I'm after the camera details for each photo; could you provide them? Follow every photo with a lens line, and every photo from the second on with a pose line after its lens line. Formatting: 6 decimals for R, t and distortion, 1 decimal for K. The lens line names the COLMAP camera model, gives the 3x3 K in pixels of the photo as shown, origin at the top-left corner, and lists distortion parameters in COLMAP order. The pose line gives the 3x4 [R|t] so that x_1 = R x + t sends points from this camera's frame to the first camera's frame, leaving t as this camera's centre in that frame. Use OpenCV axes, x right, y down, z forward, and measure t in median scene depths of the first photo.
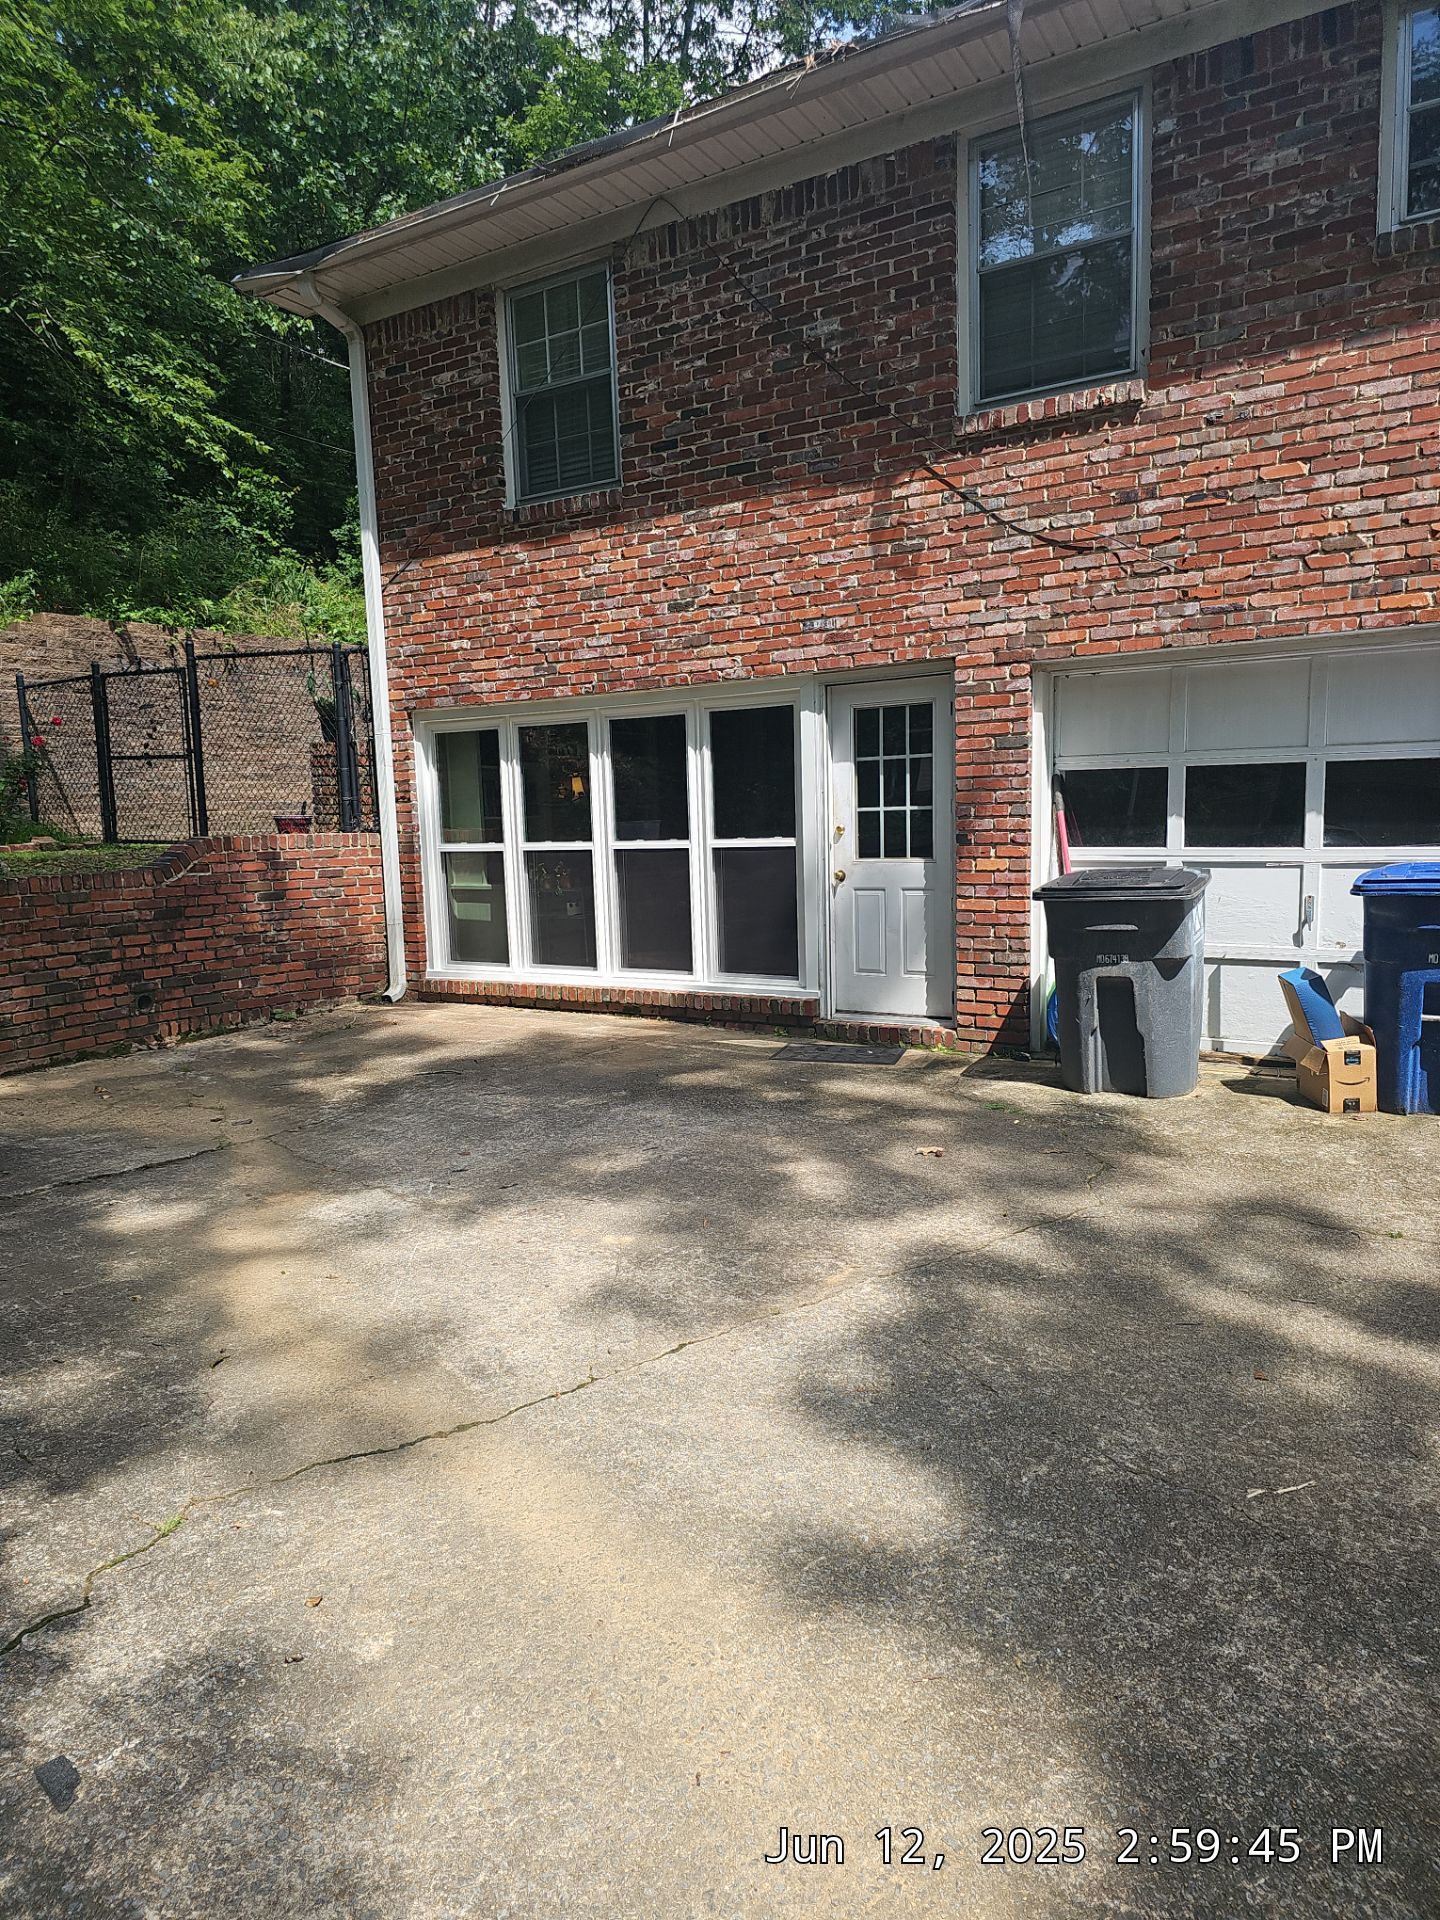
lens RADIAL K [[1262.3, 0, 711.2], [0, 1262.3, 964.7], [0, 0, 1]] dist [0.054579, -0.047185]
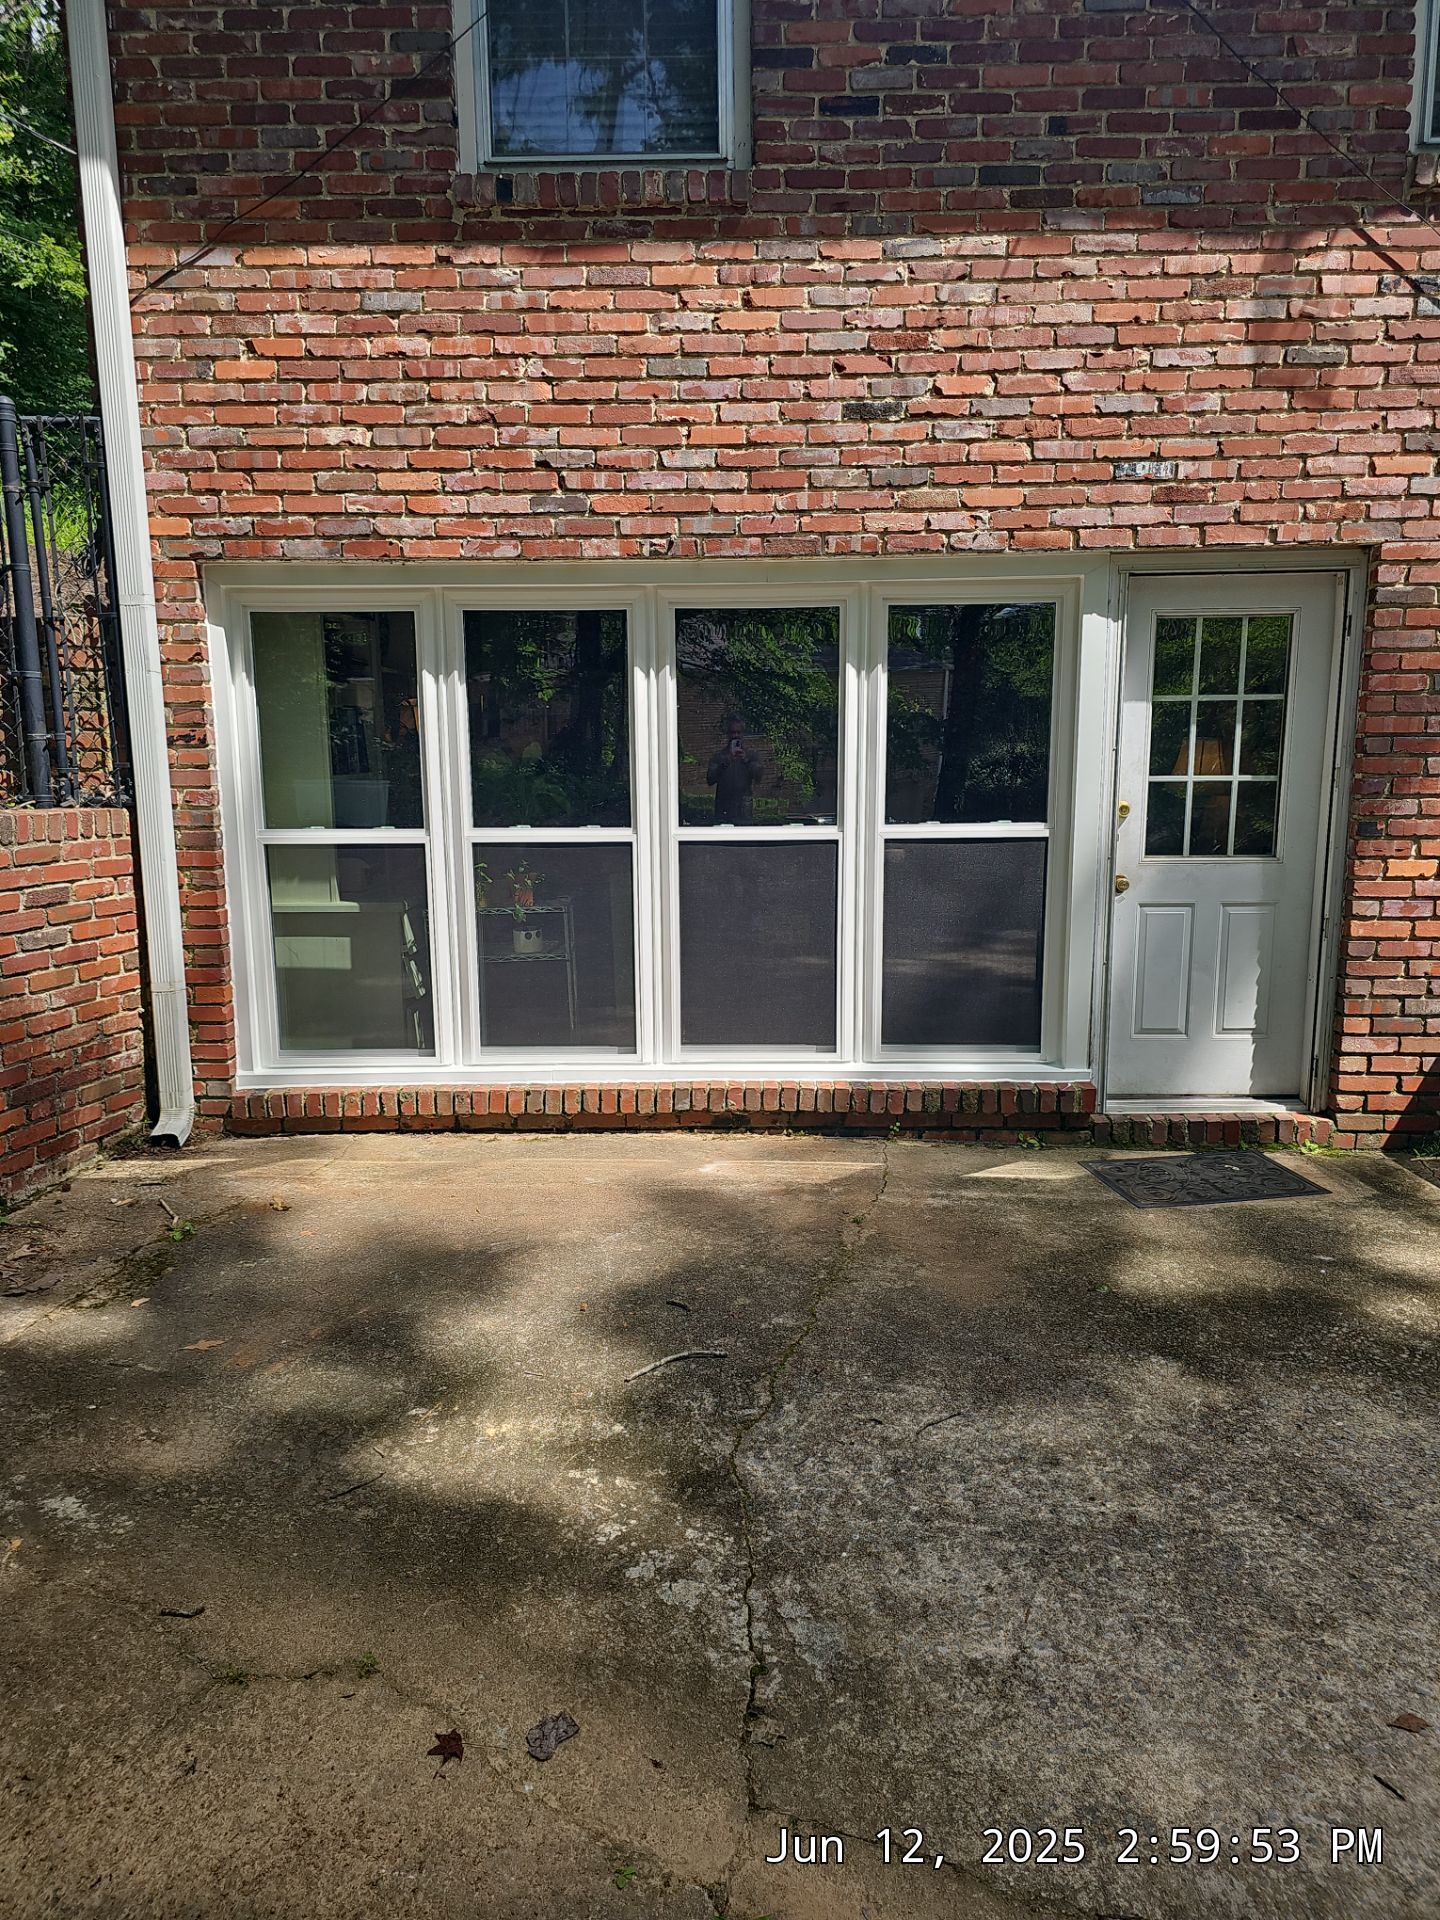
lens RADIAL K [[1262.3, 0, 713.0], [0, 1262.3, 948.7], [0, 0, 1]] dist [0.054579, -0.047185]
pose [[0.857336, -0.061007, 0.511129, -0.395467], [0.043603, 0.997990, 0.045982, -0.076410], [-0.512907, -0.017135, 0.858273, 0.561171]]
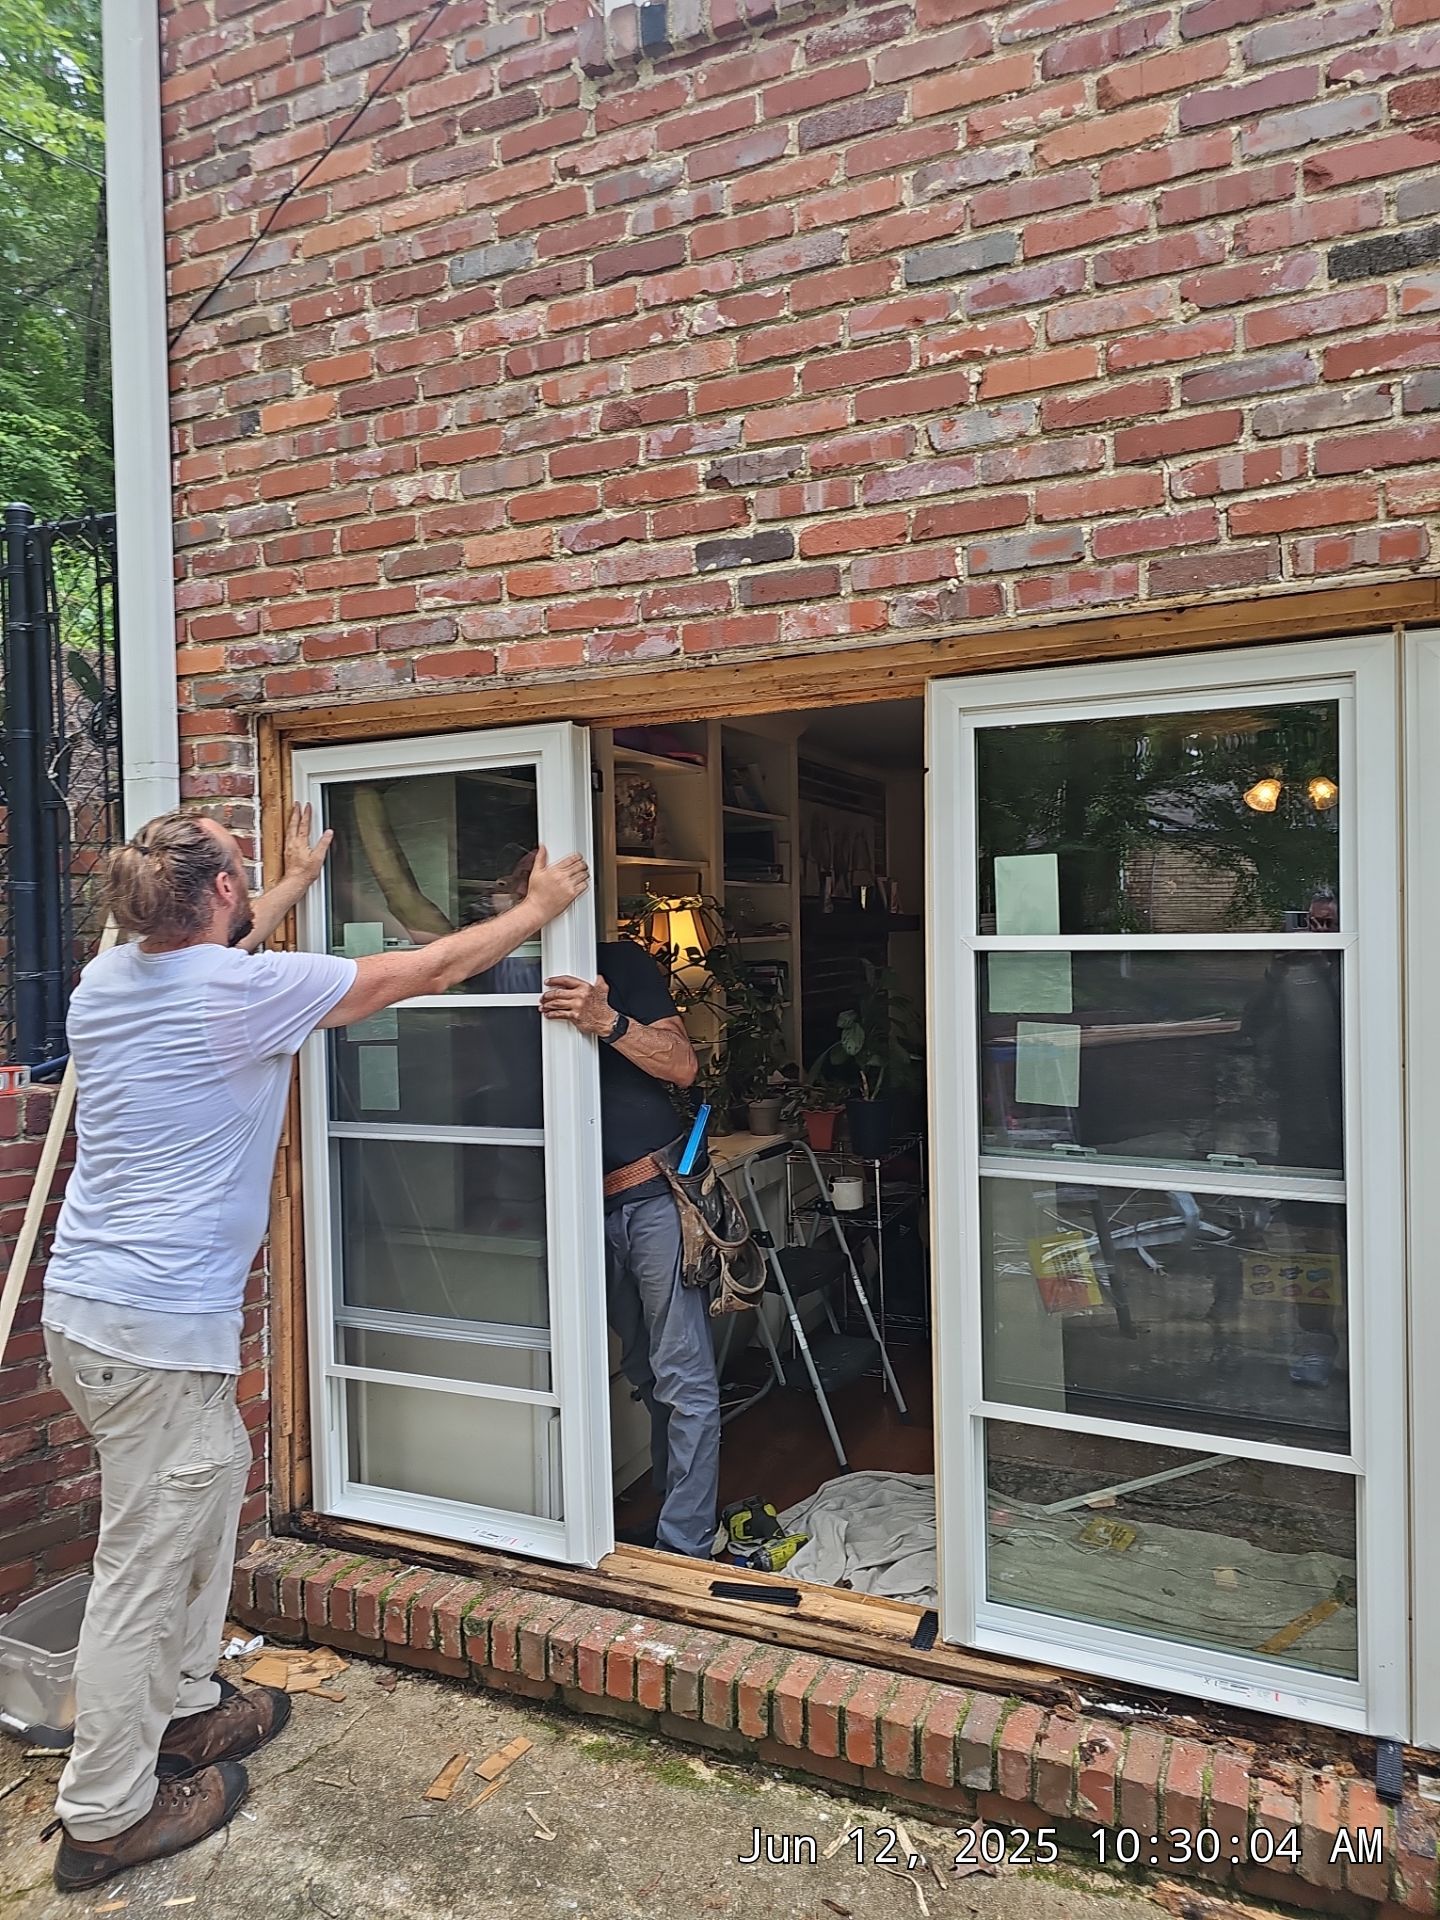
lens RADIAL K [[1262.3, 0, 734.1], [0, 1262.3, 934.5], [0, 0, 1]] dist [0.054579, -0.047185]
pose [[0.991122, 0.010657, 0.132531, -0.187176], [0.004815, 0.993252, -0.115877, -0.126277], [-0.132872, 0.115486, 0.984382, 0.806383]]
